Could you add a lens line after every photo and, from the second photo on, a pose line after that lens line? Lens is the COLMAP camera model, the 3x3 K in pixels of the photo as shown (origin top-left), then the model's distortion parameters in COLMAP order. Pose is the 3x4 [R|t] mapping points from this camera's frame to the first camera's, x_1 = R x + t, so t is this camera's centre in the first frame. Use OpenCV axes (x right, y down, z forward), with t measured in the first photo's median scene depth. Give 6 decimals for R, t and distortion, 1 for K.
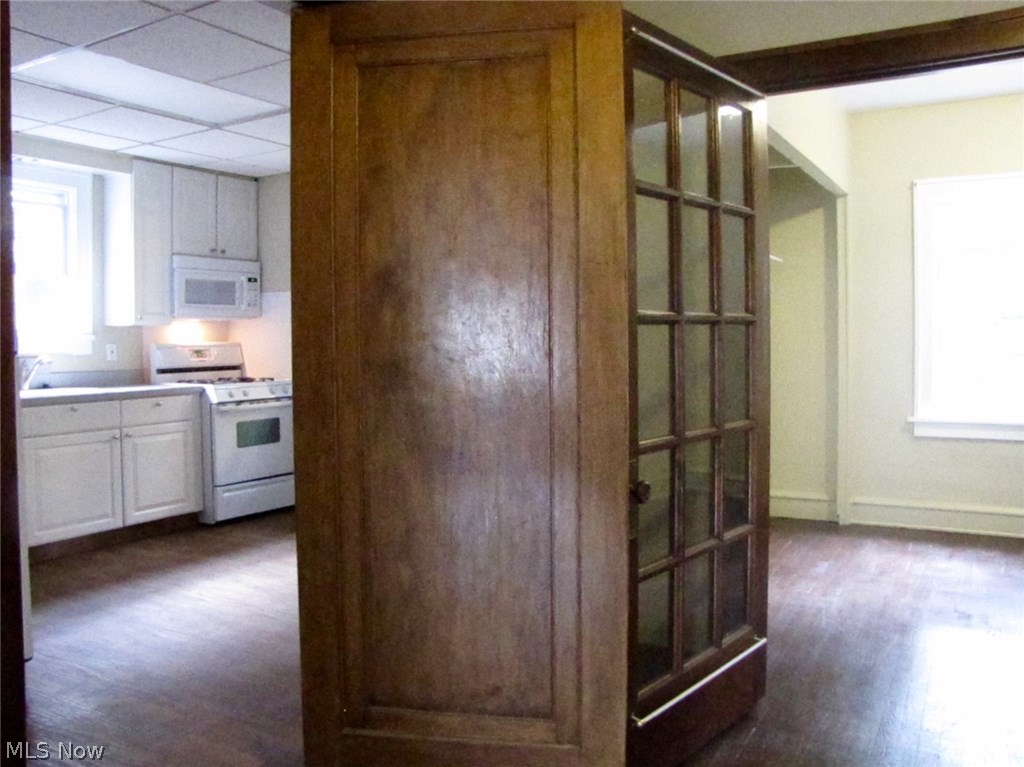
lens RADIAL K [[844.2, 0, 475.5], [0, 844.2, 347.2], [0, 0, 1]] dist [-0.158241, 0.176214]
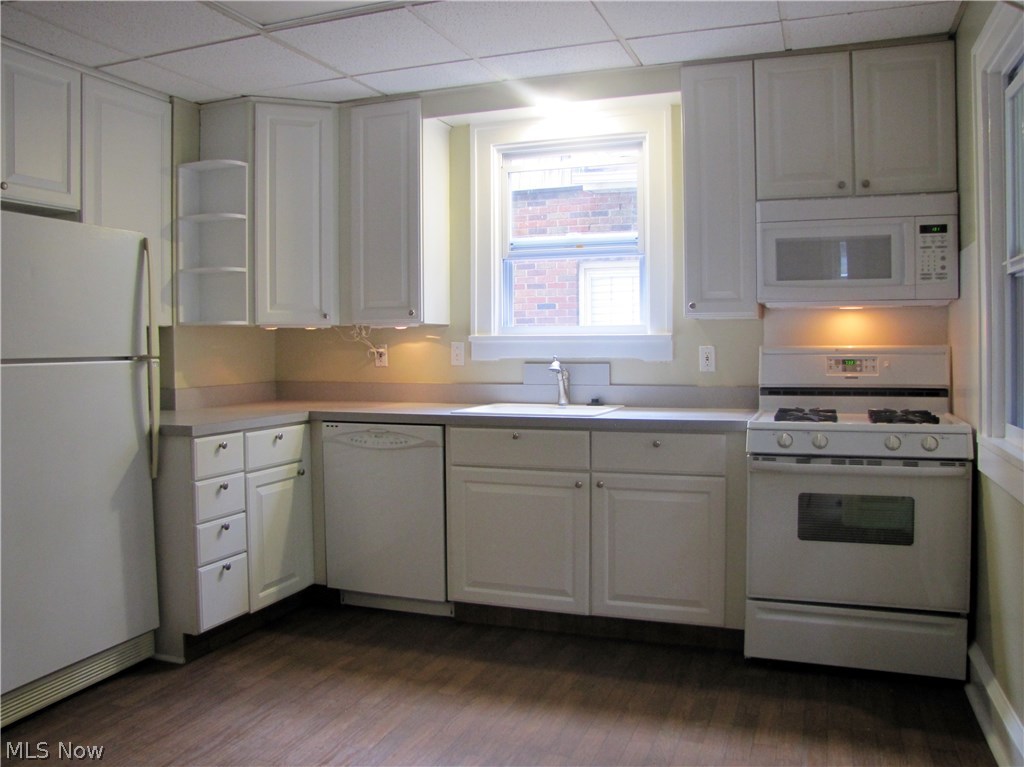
lens RADIAL K [[859.1, 0, 509.4], [0, 859.1, 359.9], [0, 0, 1]] dist [-0.169791, 0.139122]
pose [[0.205694, 0.028481, -0.978202, 0.210336], [-0.007728, 0.999593, 0.027478, -0.011112], [0.978586, 0.001907, 0.205831, 0.695029]]
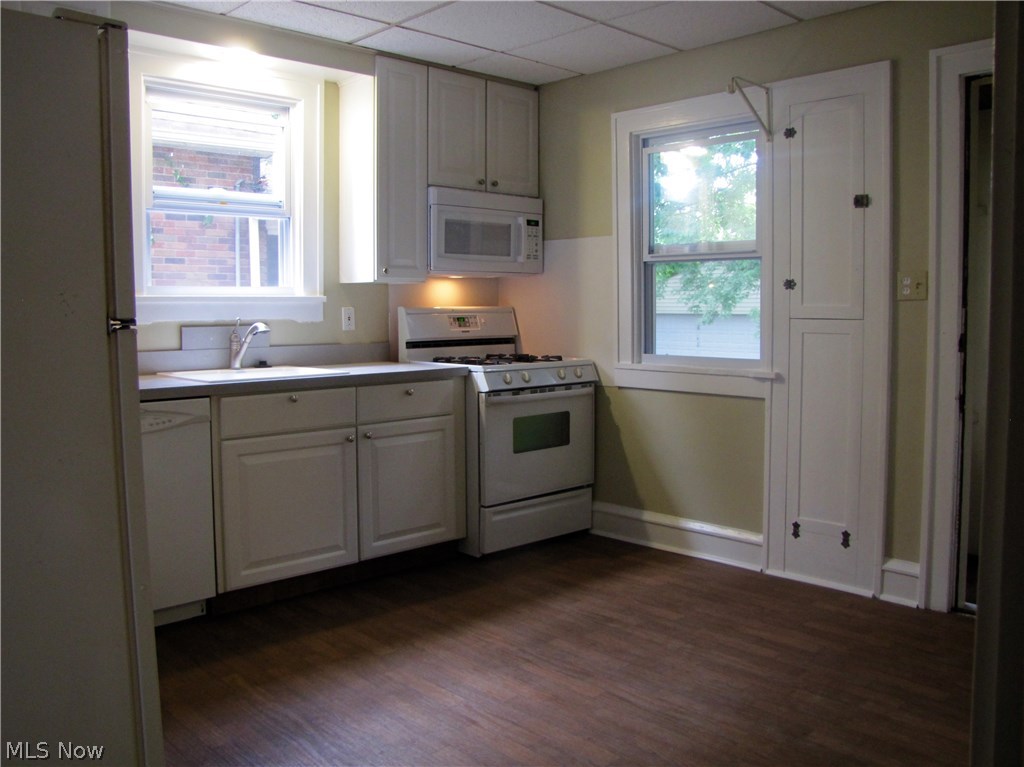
lens RADIAL K [[859.1, 0, 509.4], [0, 859.1, 359.9], [0, 0, 1]] dist [-0.169791, 0.139122]
pose [[0.968318, 0.023067, -0.248653, -0.106081], [-0.010260, 0.998559, 0.052679, 0.000831], [0.249510, -0.048459, 0.967159, 0.283504]]
